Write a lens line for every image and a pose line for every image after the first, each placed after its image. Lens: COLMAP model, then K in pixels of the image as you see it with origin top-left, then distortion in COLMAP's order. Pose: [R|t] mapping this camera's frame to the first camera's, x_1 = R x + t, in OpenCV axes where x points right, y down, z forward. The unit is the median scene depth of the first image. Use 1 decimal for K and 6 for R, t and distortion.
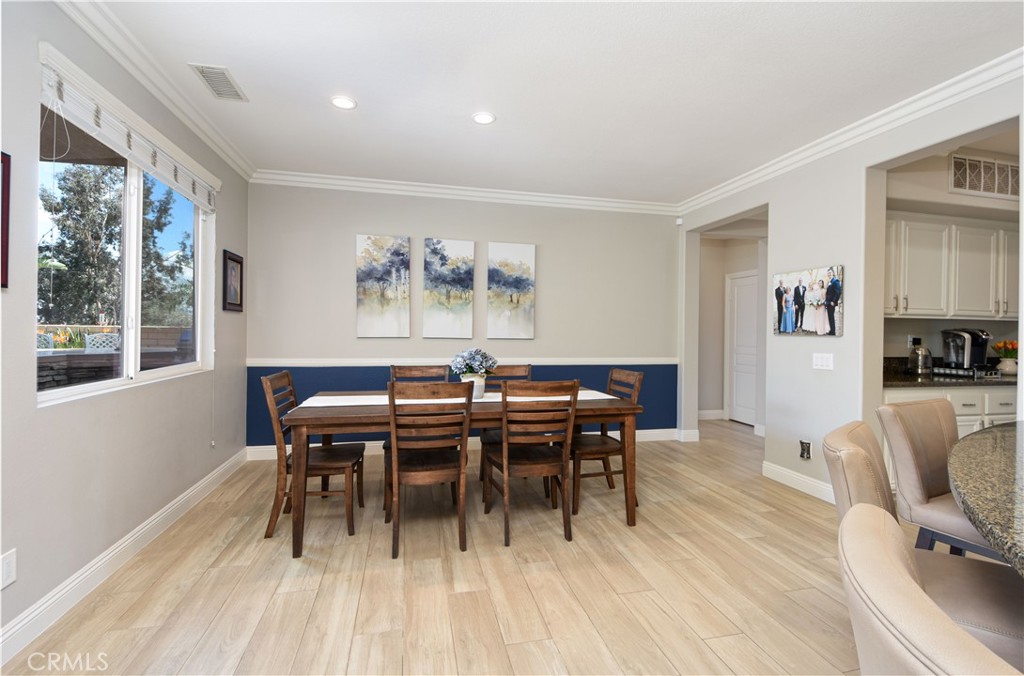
lens RADIAL K [[454.5, 0, 515.6], [0, 454.5, 331.3], [0, 0, 1]] dist [0.009657, -0.010952]
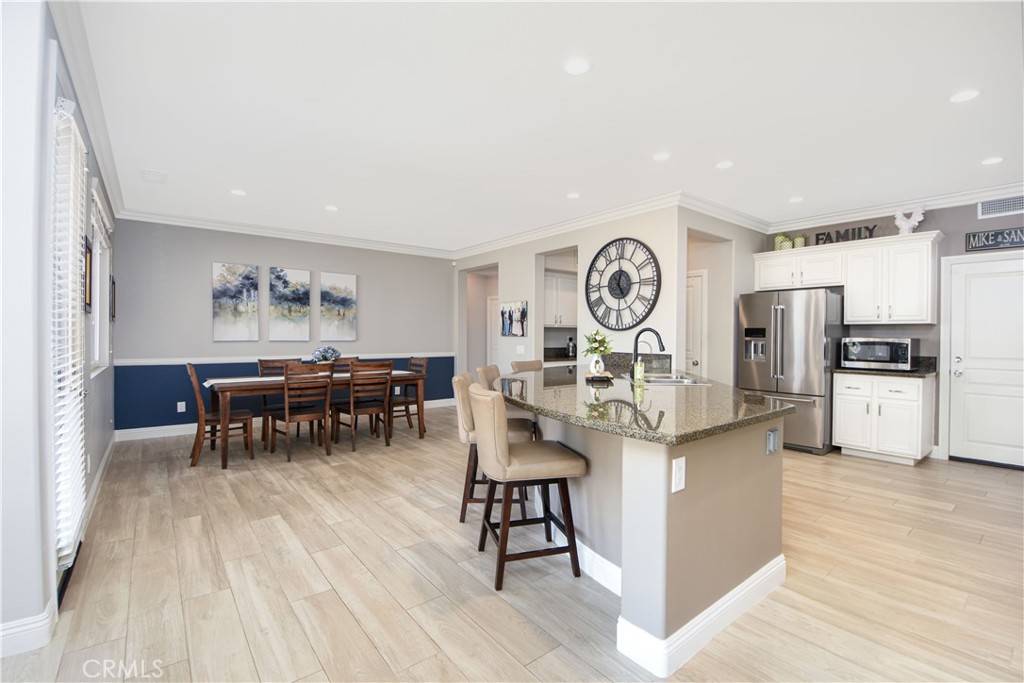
lens RADIAL K [[454.5, 0, 518.5], [0, 454.5, 337.3], [0, 0, 1]] dist [0.009657, -0.010952]
pose [[0.905311, -0.009373, 0.424646, -0.112262], [0.008174, 0.999956, 0.004646, 0.002857], [-0.424670, -0.000735, 0.905348, -0.551016]]
